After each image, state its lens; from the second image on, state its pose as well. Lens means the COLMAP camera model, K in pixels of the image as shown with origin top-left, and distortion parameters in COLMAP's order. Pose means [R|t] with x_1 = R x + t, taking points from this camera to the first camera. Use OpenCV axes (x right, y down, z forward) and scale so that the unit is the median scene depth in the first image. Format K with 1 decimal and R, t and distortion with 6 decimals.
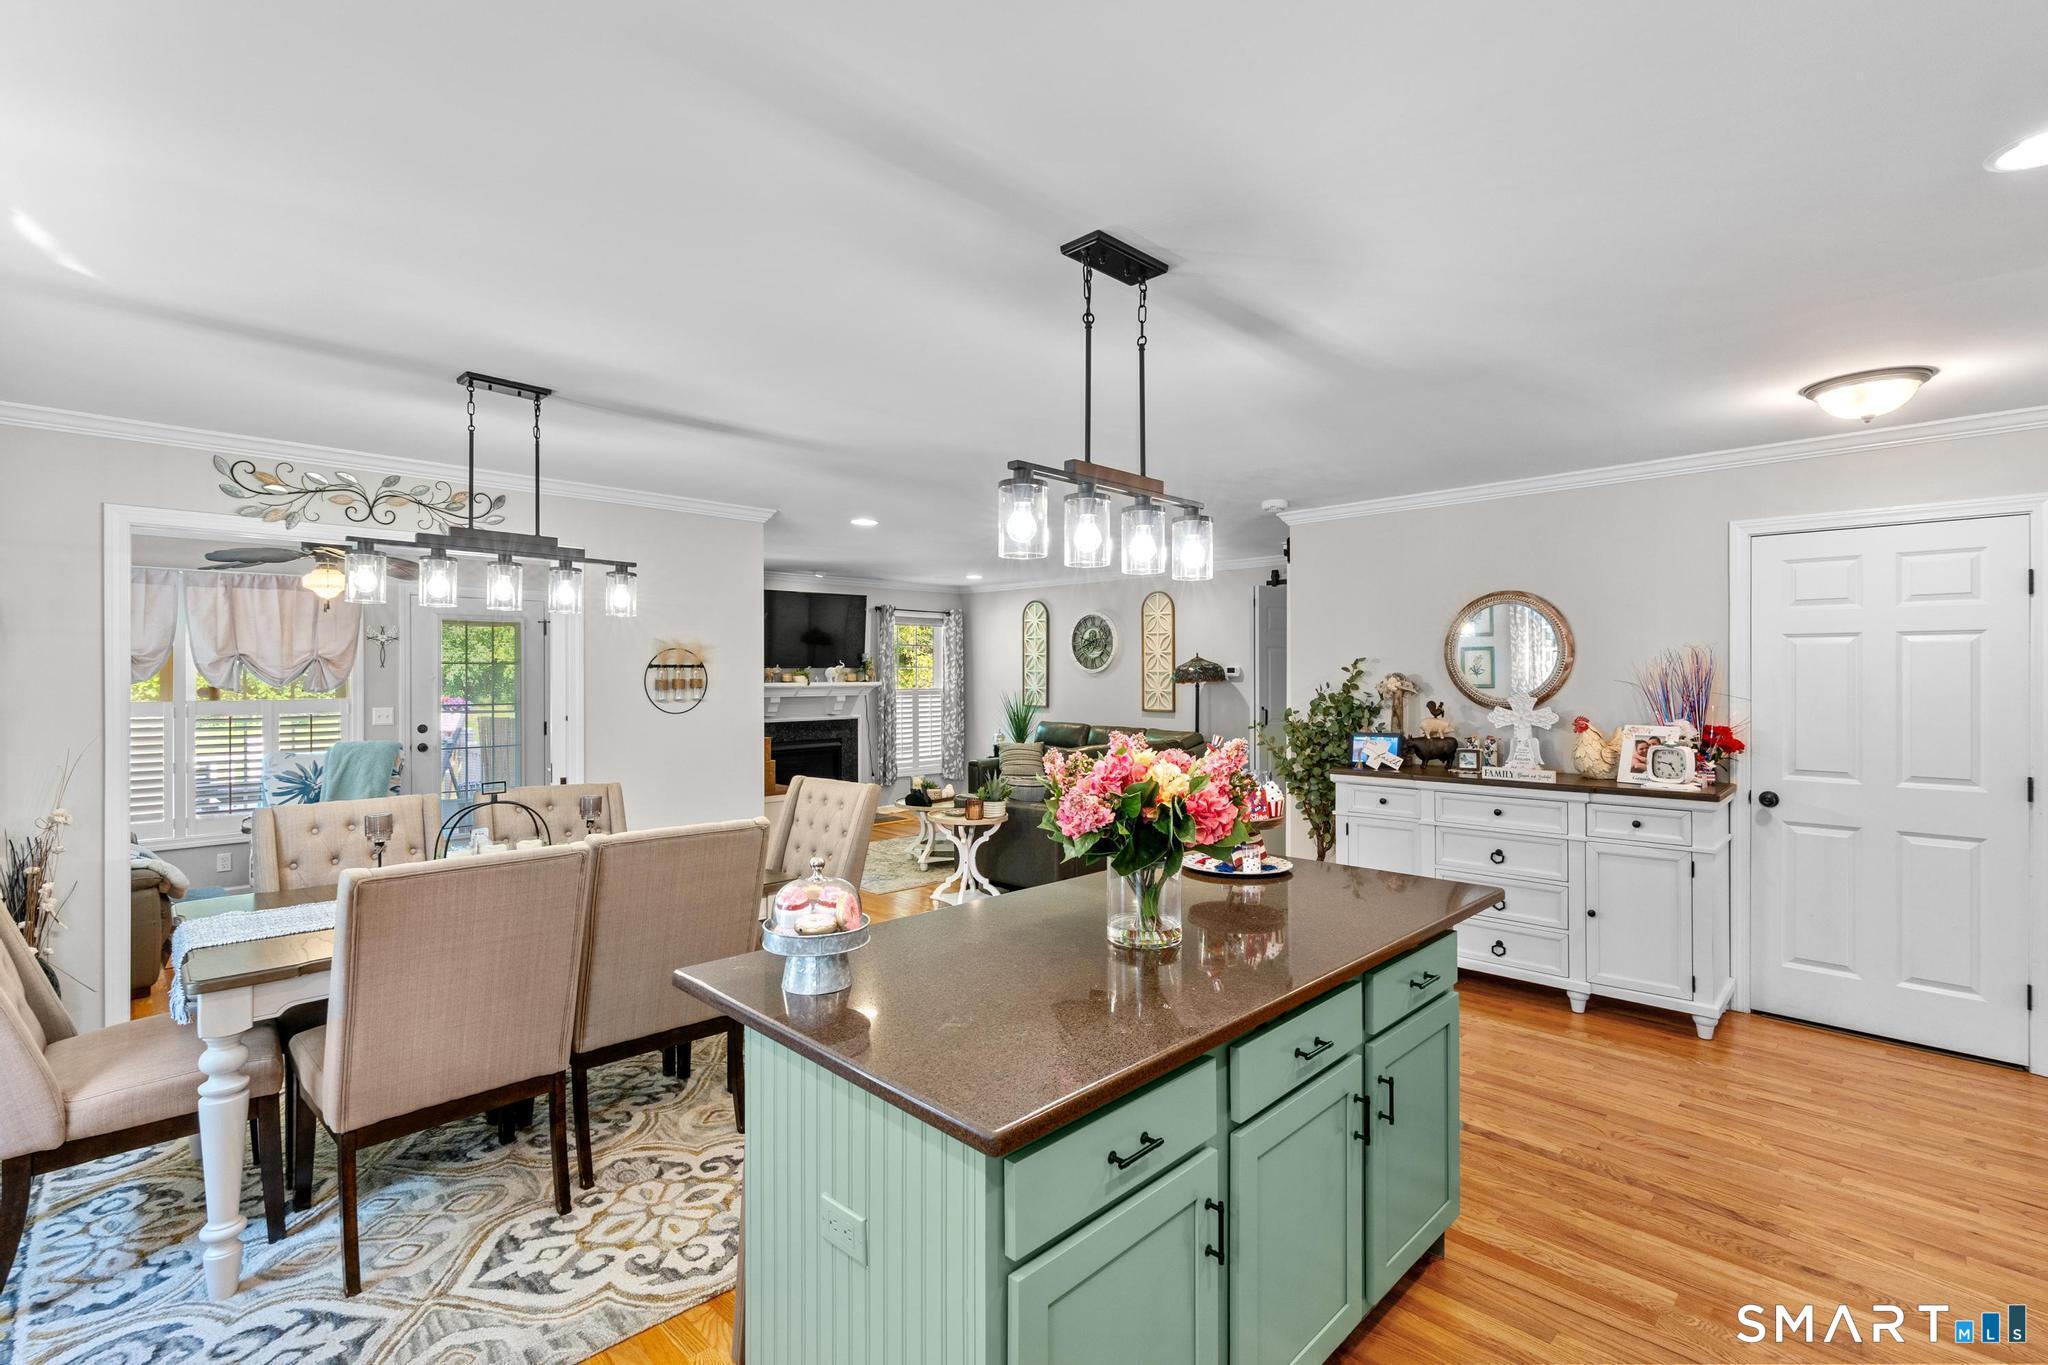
lens RADIAL K [[925.2, 0, 1006.5], [0, 925.2, 671.4], [0, 0, 1]] dist [-0.007340, 0.002422]
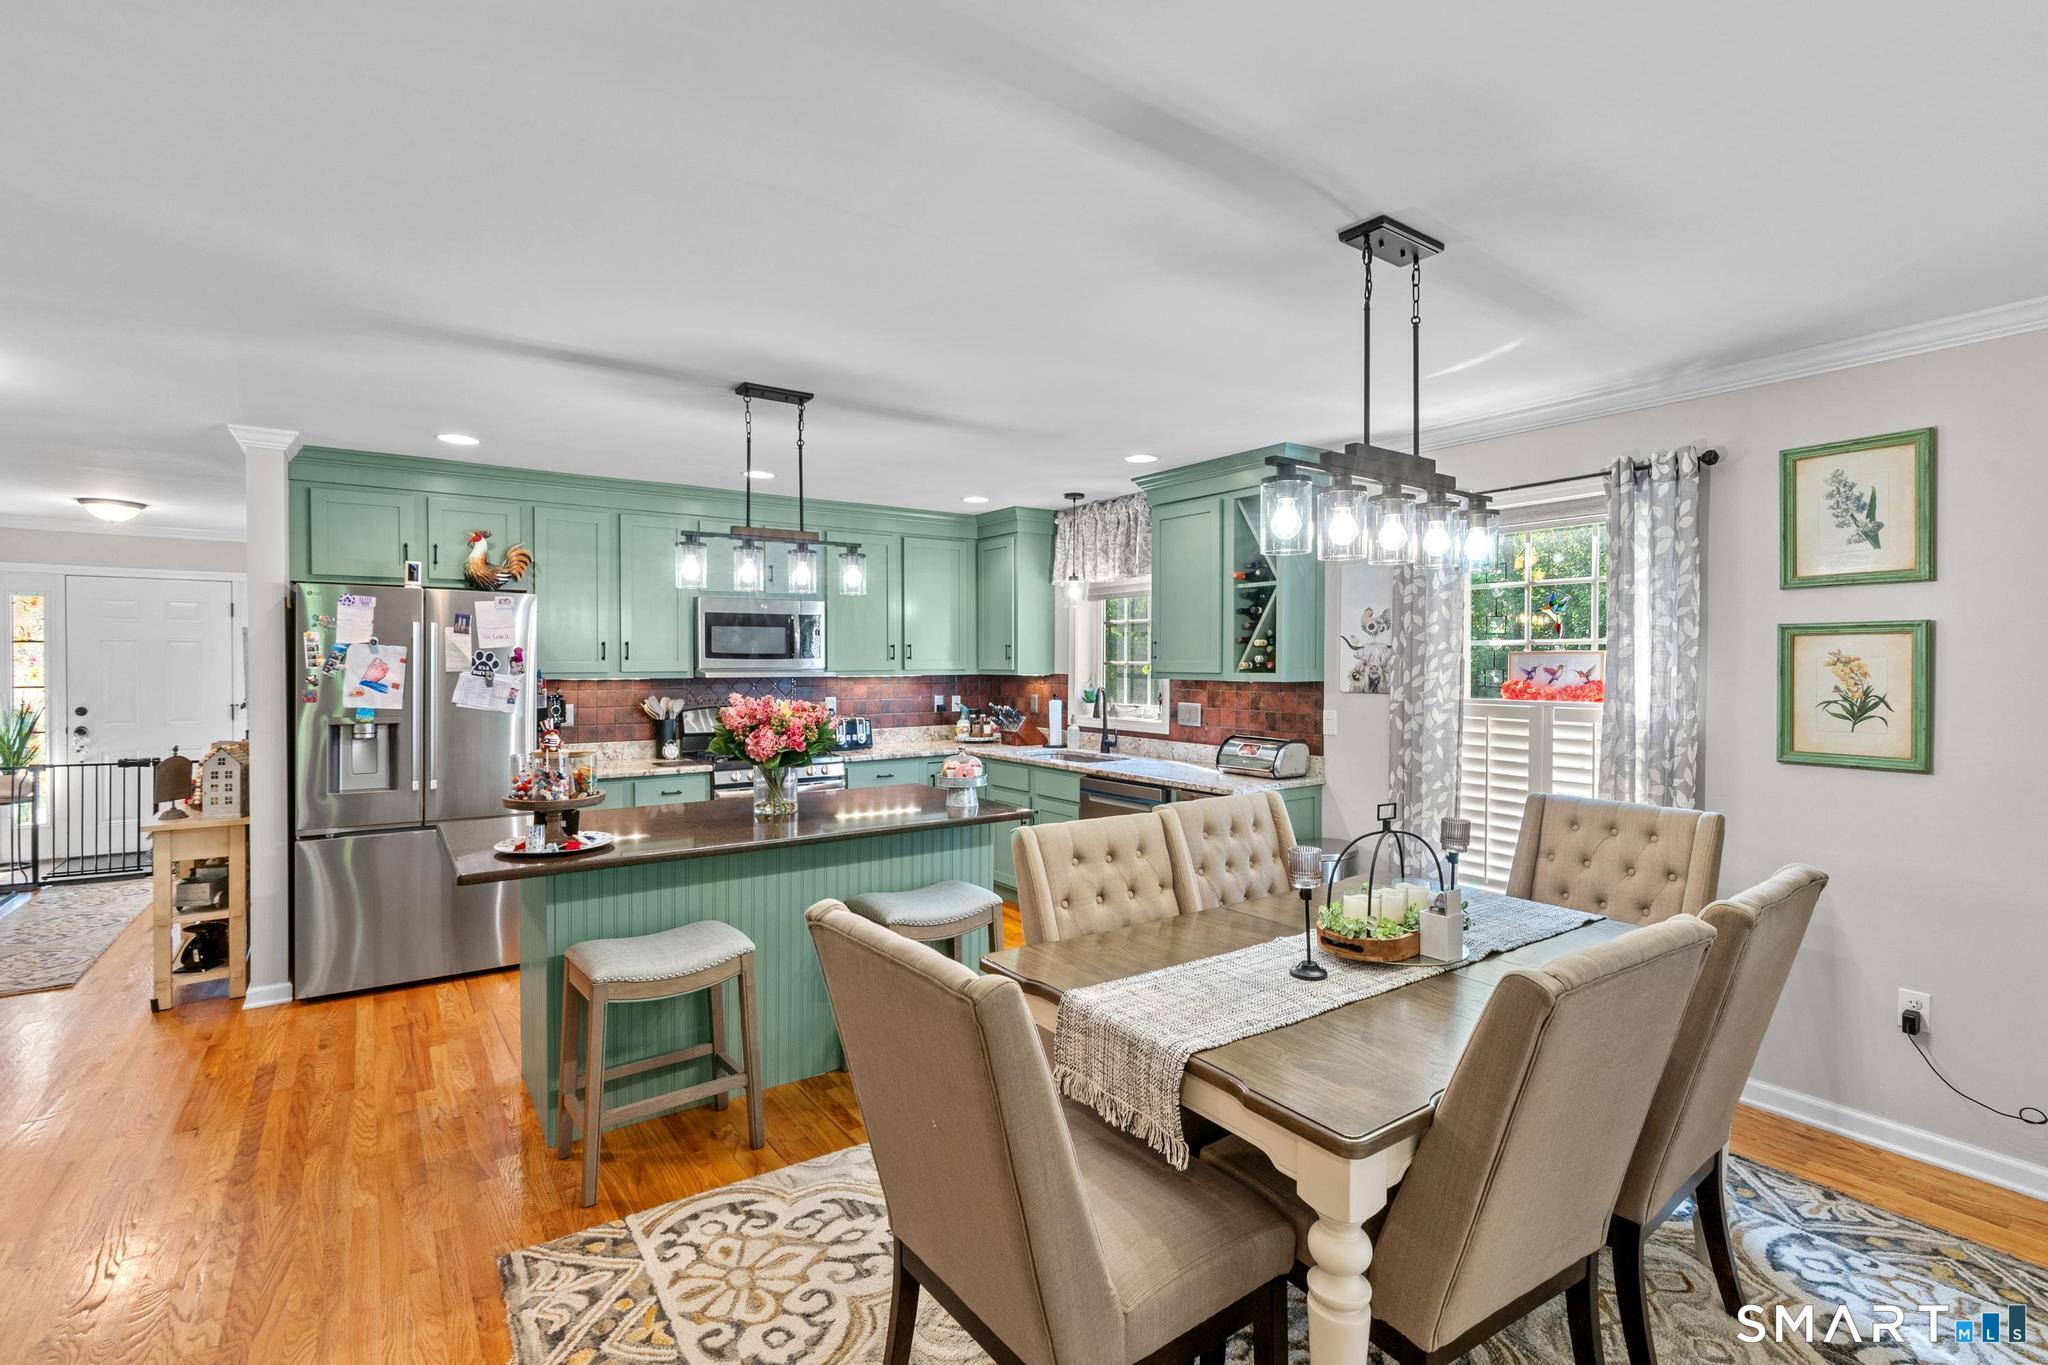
lens RADIAL K [[925.2, 0, 1012.9], [0, 925.2, 674.0], [0, 0, 1]] dist [-0.007340, 0.002422]
pose [[-0.986964, -0.002777, 0.160917, -0.135781], [-0.001365, 0.999960, 0.008885, 0.004184], [-0.160935, 0.008549, -0.986928, 0.629332]]
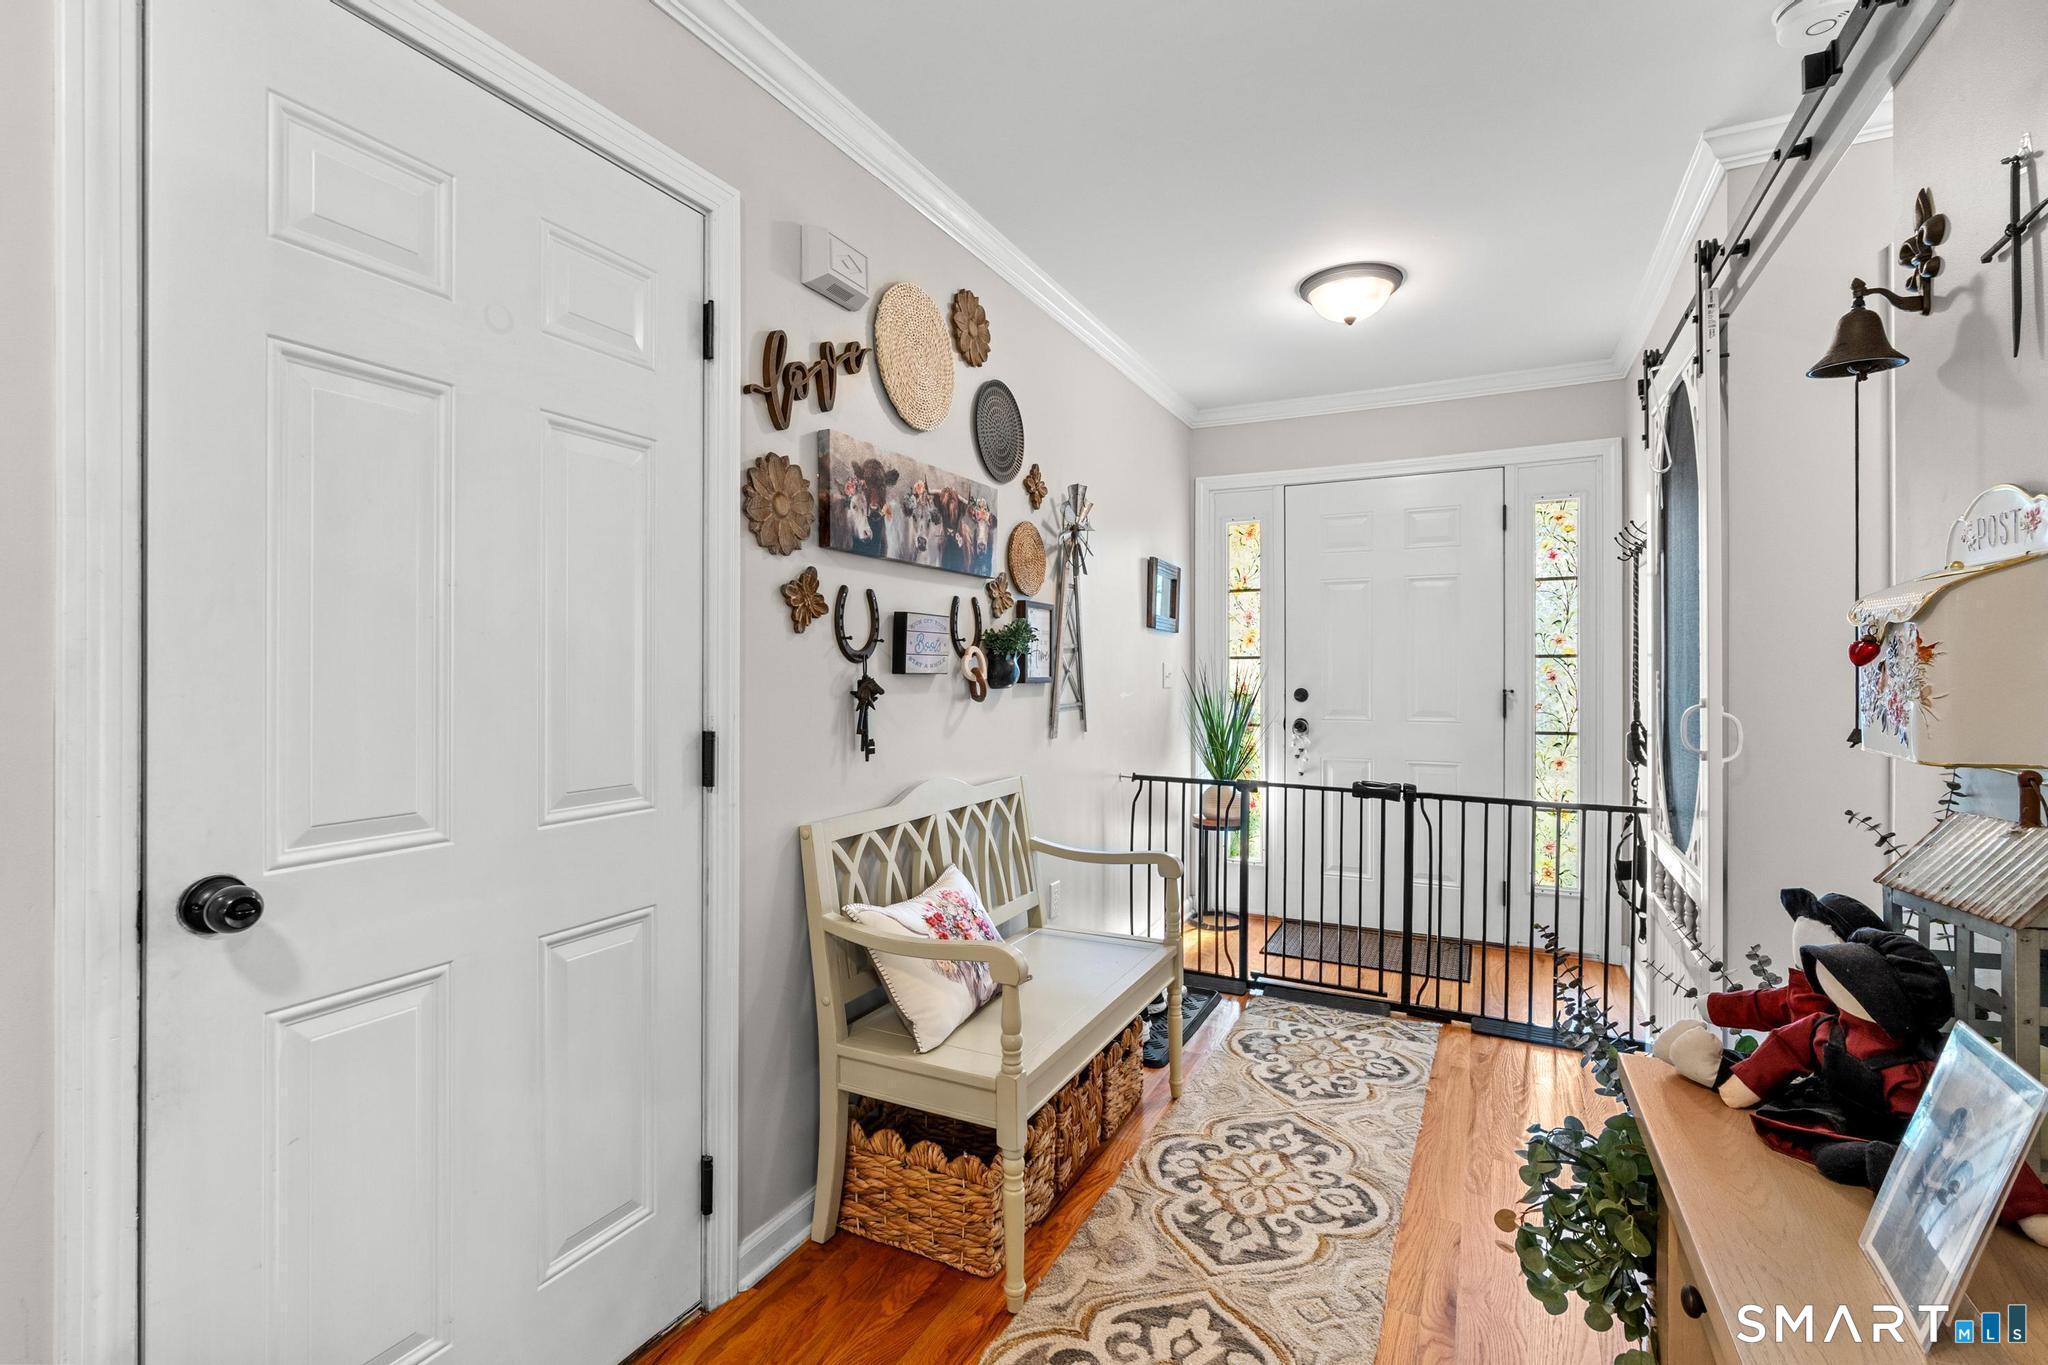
lens RADIAL K [[925.2, 0, 1015.7], [0, 925.2, 678.0], [0, 0, 1]] dist [-0.007340, 0.002422]
pose [[-0.318779, -0.003759, 0.947822, 0.344842], [-0.001442, 0.999993, 0.003481, 0.033232], [-0.947828, -0.000257, -0.318782, 0.292164]]
